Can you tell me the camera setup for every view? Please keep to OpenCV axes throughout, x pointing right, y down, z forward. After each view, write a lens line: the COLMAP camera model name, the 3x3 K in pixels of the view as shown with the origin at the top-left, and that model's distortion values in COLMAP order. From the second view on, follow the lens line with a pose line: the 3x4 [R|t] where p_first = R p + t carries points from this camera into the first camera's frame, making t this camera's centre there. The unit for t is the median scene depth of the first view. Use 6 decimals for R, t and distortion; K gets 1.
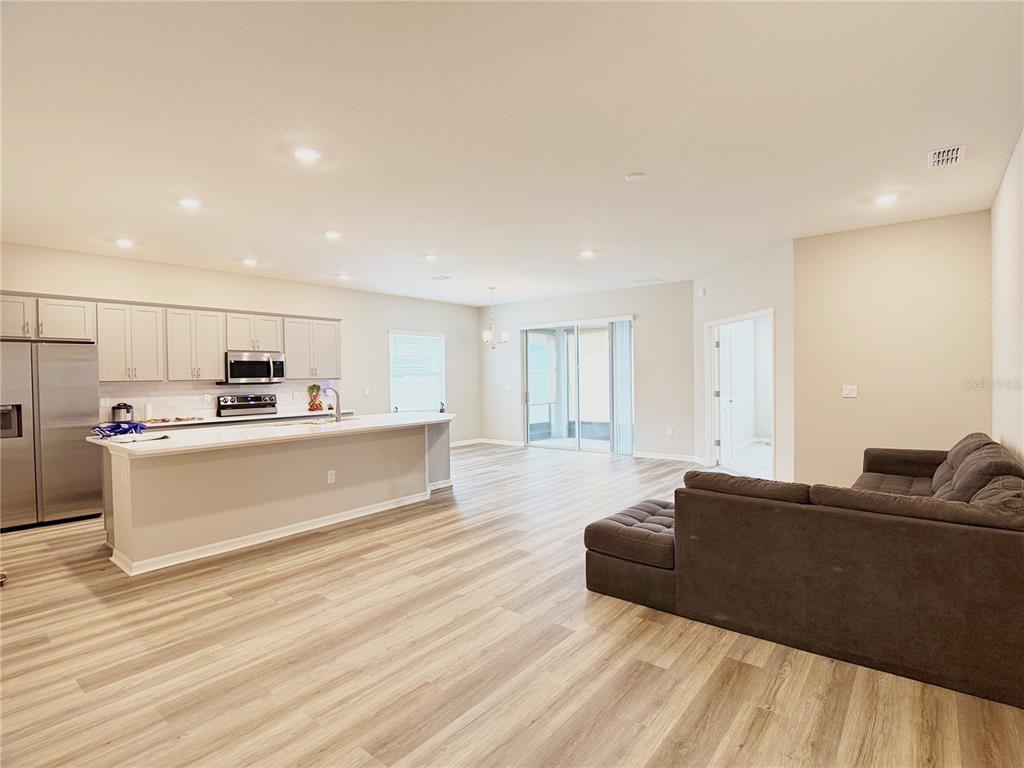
lens RADIAL K [[508.8, 0, 512.0], [0, 508.8, 384.0], [0, 0, 1]] dist [0.000119, 0.000001]
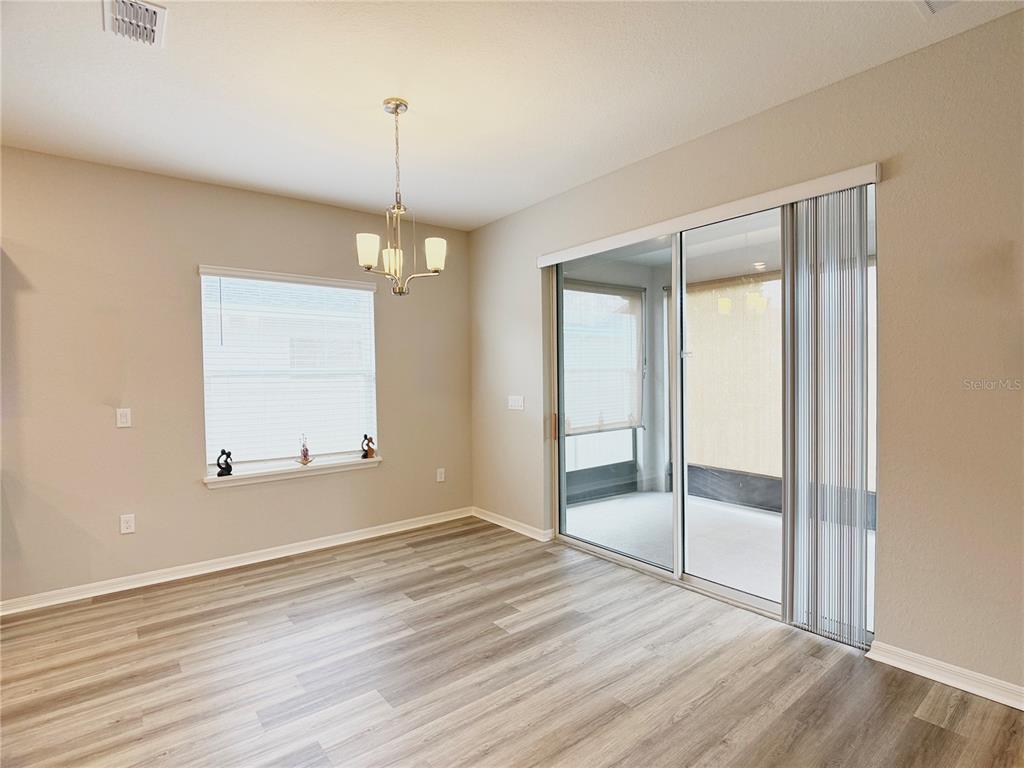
lens RADIAL K [[508.8, 0, 512.0], [0, 508.8, 384.0], [0, 0, 1]] dist [0.000119, 0.000001]
pose [[0.975938, -0.001920, -0.218038, 0.028699], [0.002237, 0.999997, 0.001207, -0.003309], [0.218035, -0.001666, 0.975940, 0.195787]]
